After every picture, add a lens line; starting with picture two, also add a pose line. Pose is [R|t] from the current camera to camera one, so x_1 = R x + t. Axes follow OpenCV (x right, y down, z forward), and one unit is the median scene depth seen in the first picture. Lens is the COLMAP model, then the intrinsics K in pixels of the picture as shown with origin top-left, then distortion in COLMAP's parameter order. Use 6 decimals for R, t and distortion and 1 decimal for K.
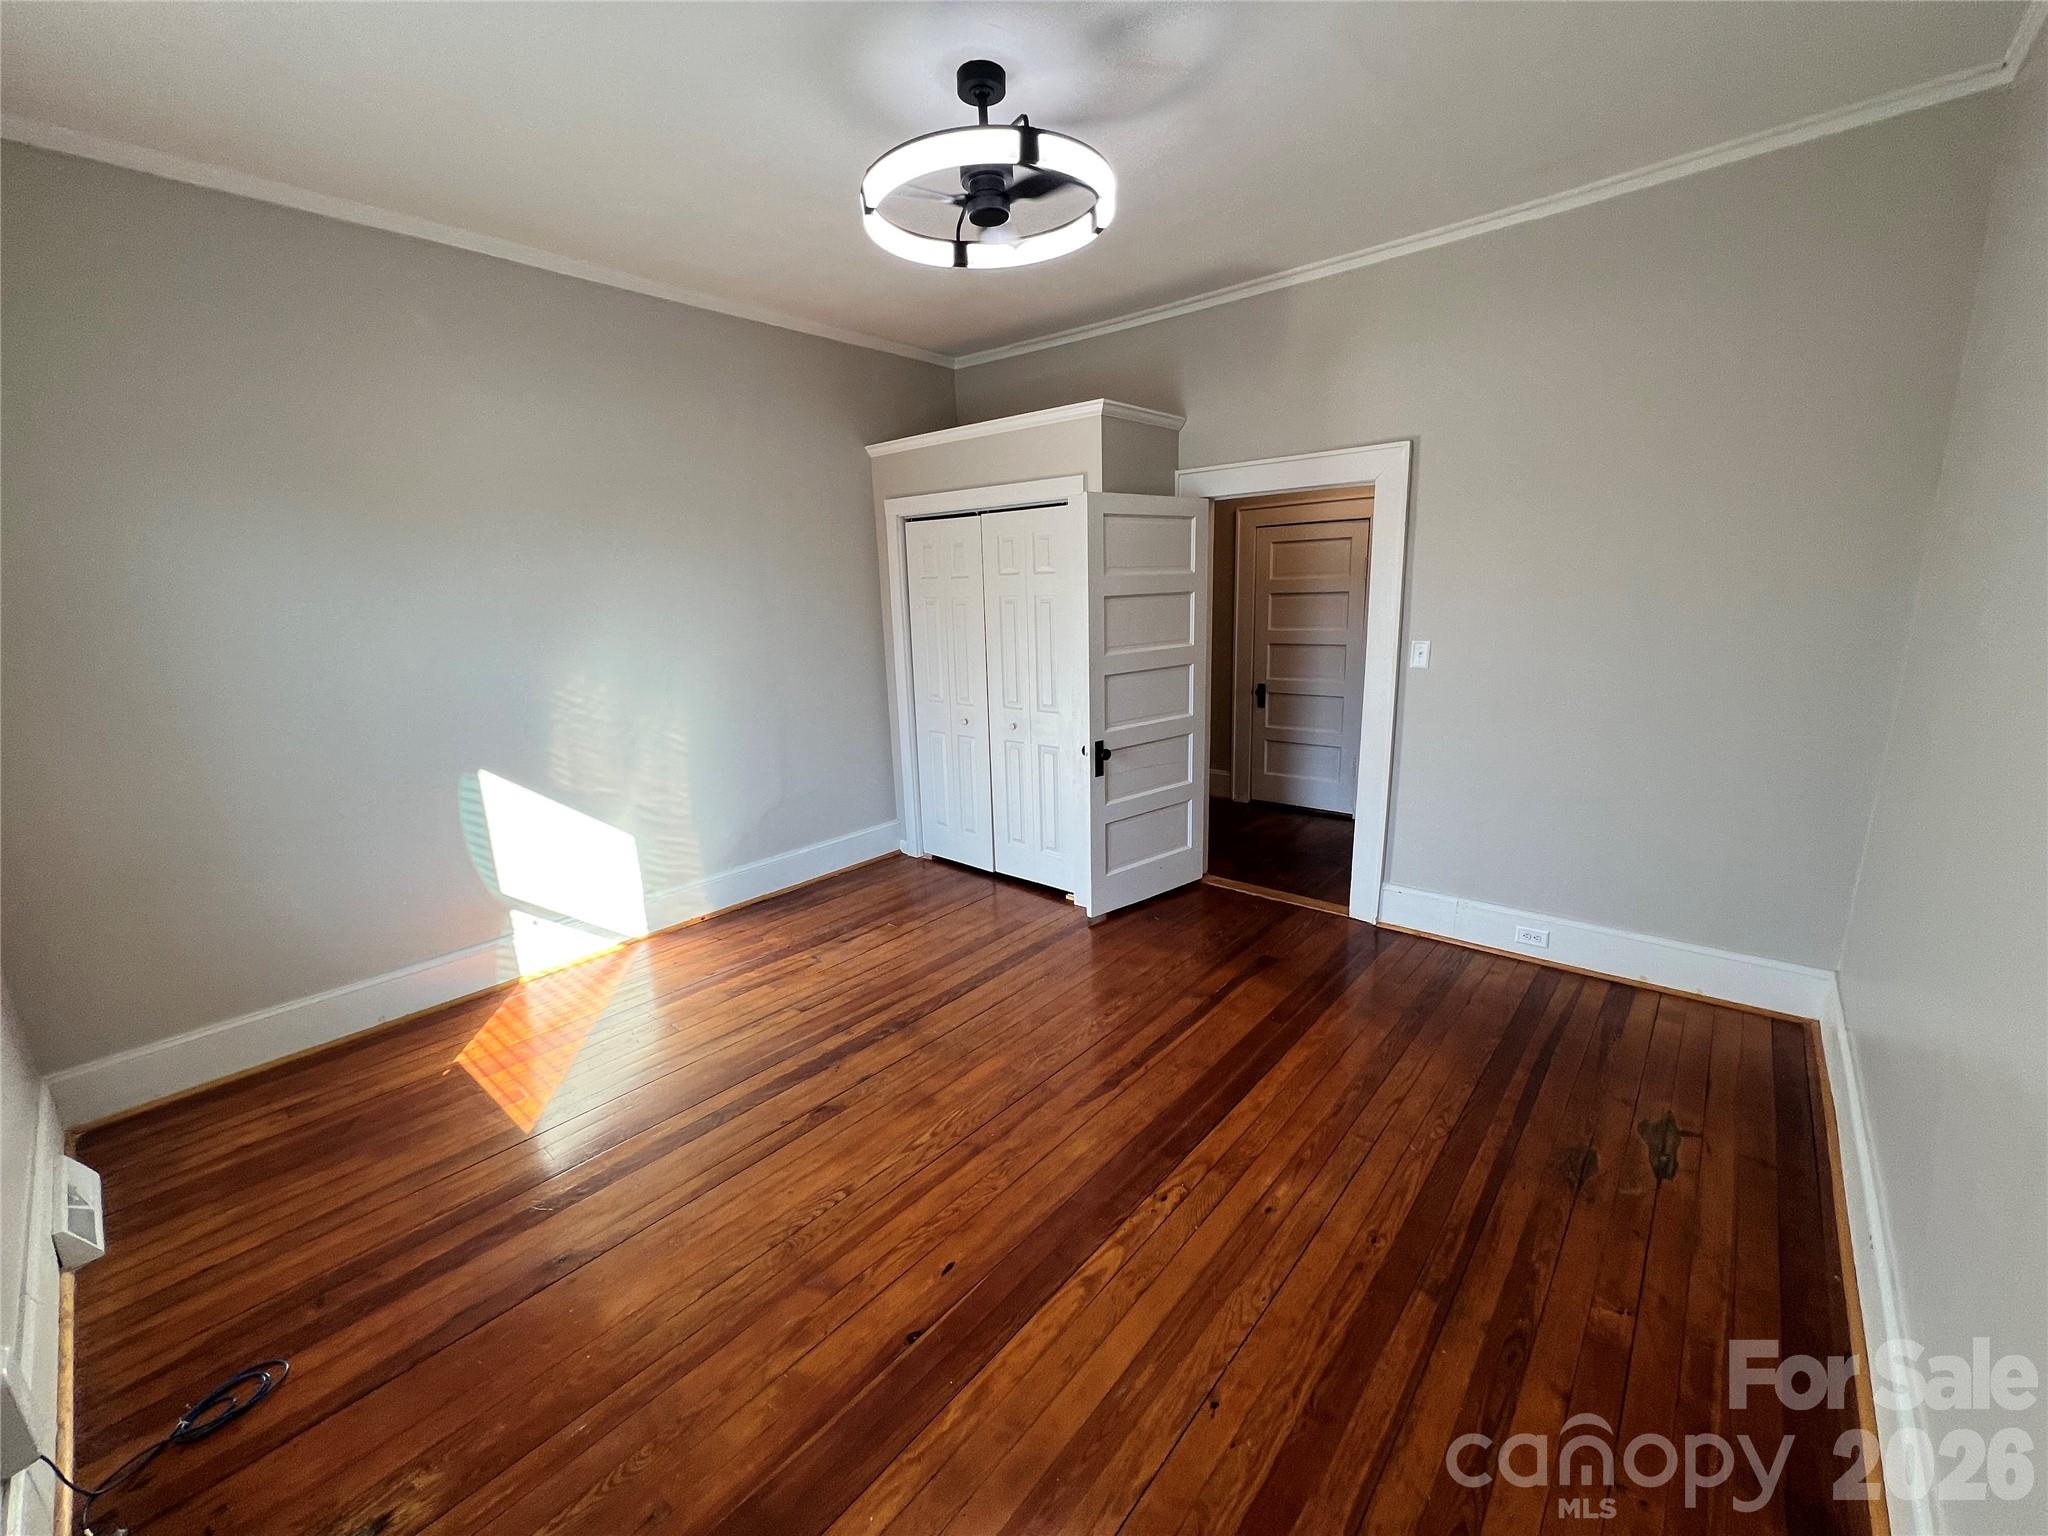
lens RADIAL K [[820.1, 0, 1018.4], [0, 820.1, 766.2], [0, 0, 1]] dist [-0.001724, -0.000560]
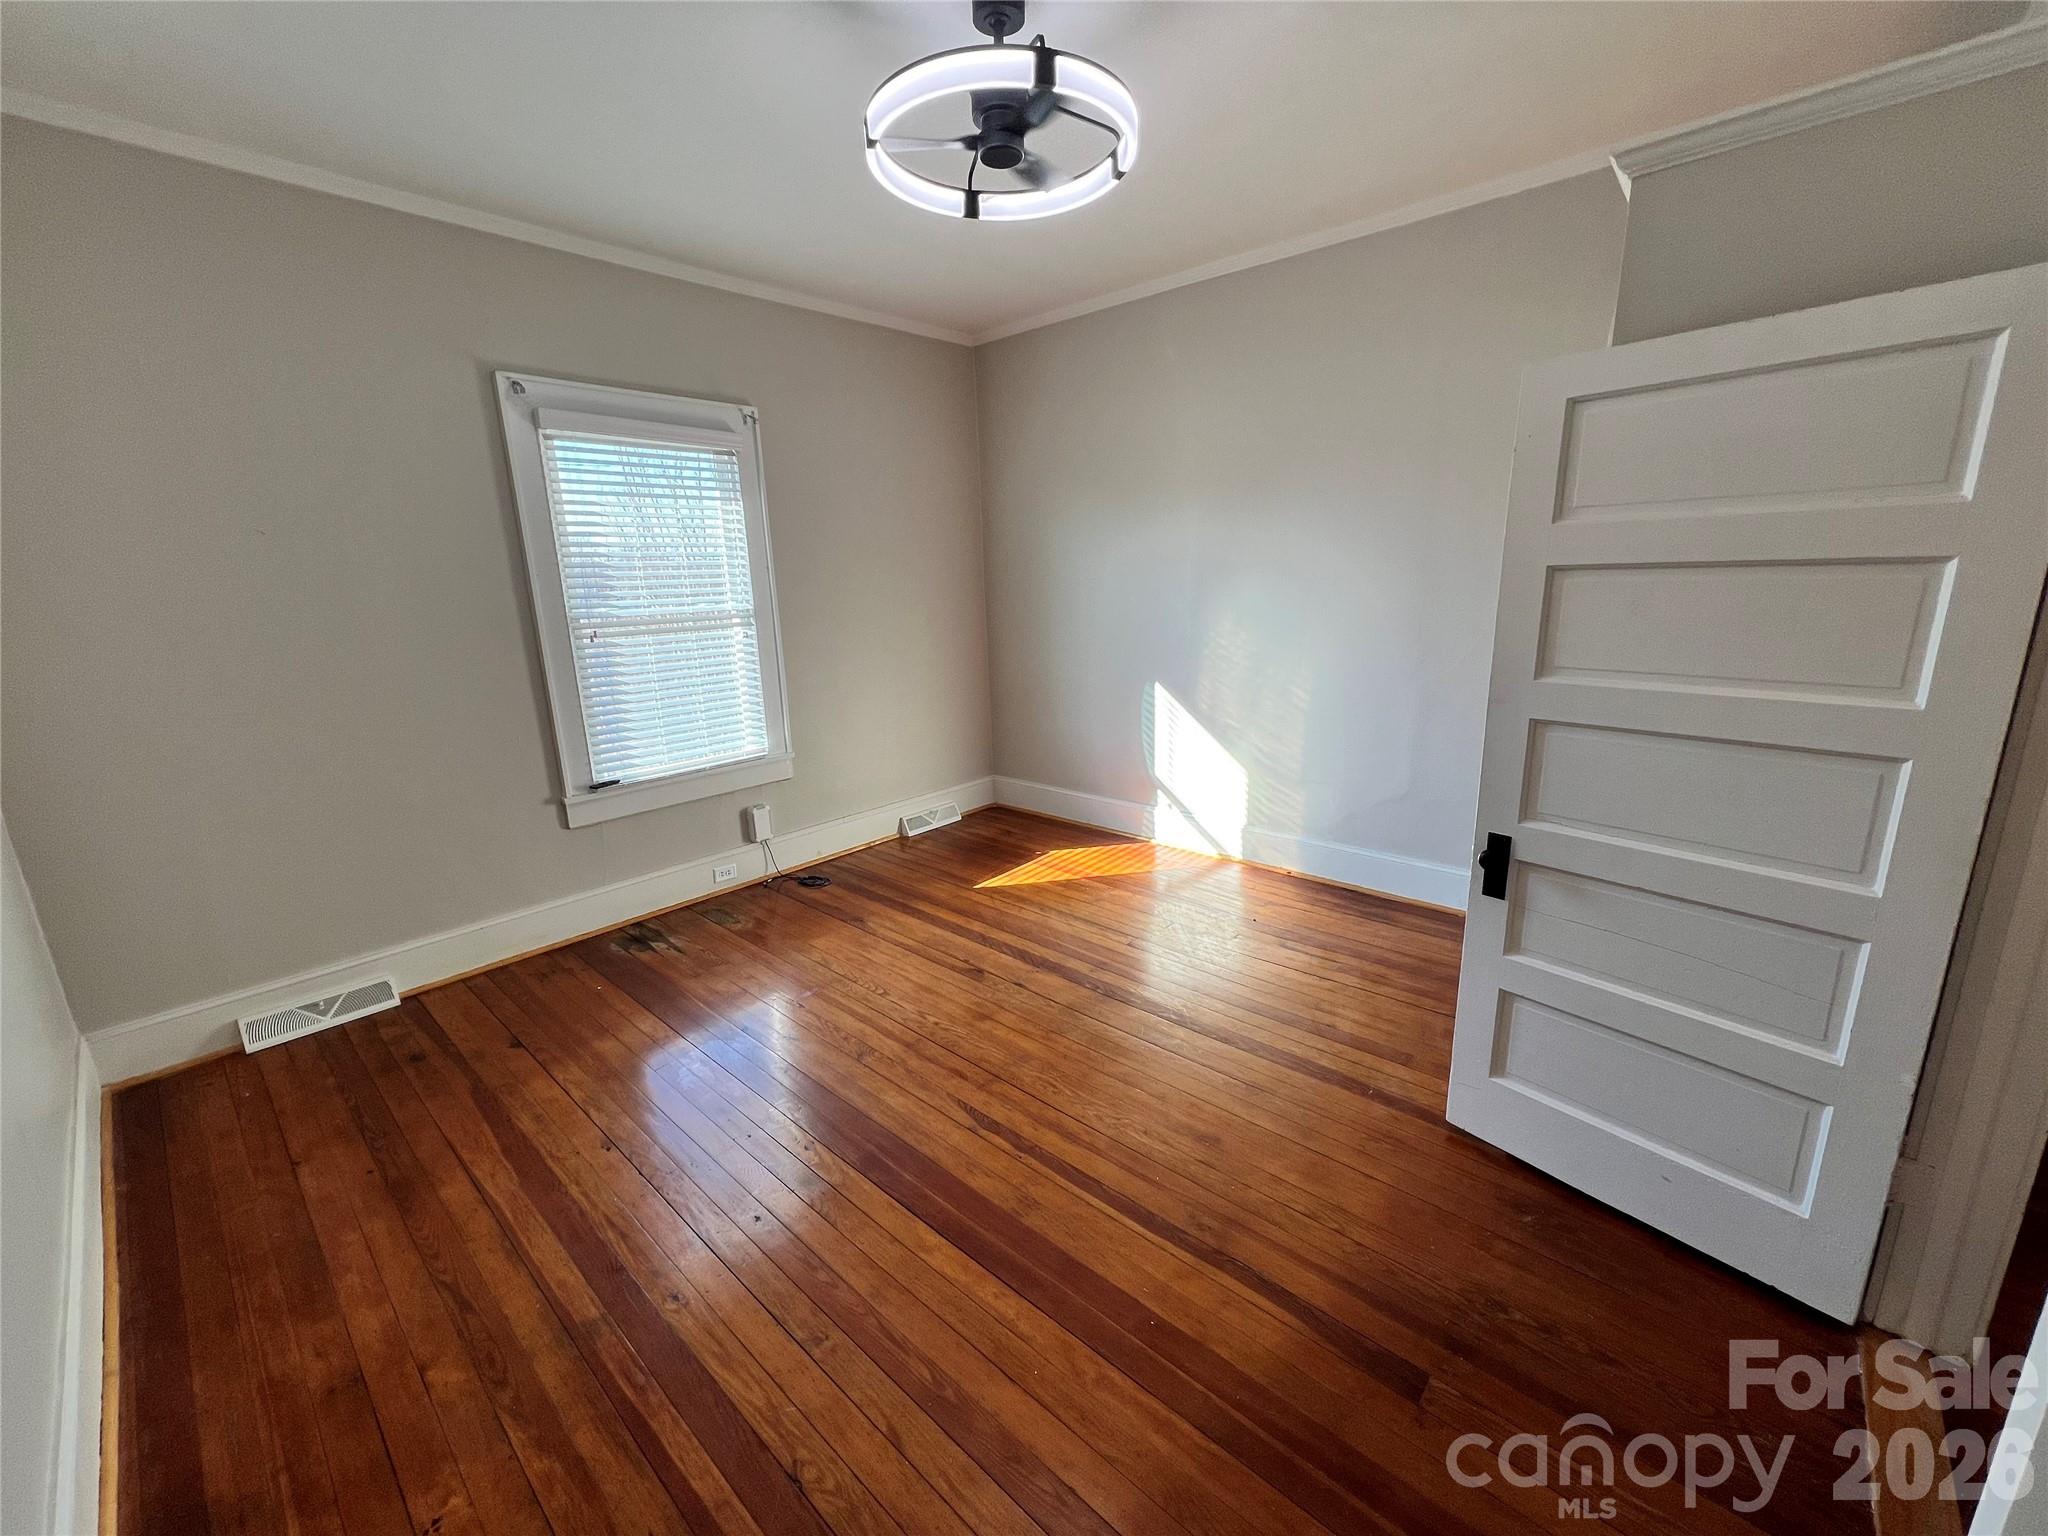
lens RADIAL K [[820.1, 0, 1021.0], [0, 820.1, 766.8], [0, 0, 1]] dist [-0.001724, -0.000560]
pose [[-0.020134, 0.262982, -0.964591, 0.754130], [-0.191840, 0.945843, 0.261875, -0.188608], [0.981220, 0.190320, 0.031407, 0.812770]]
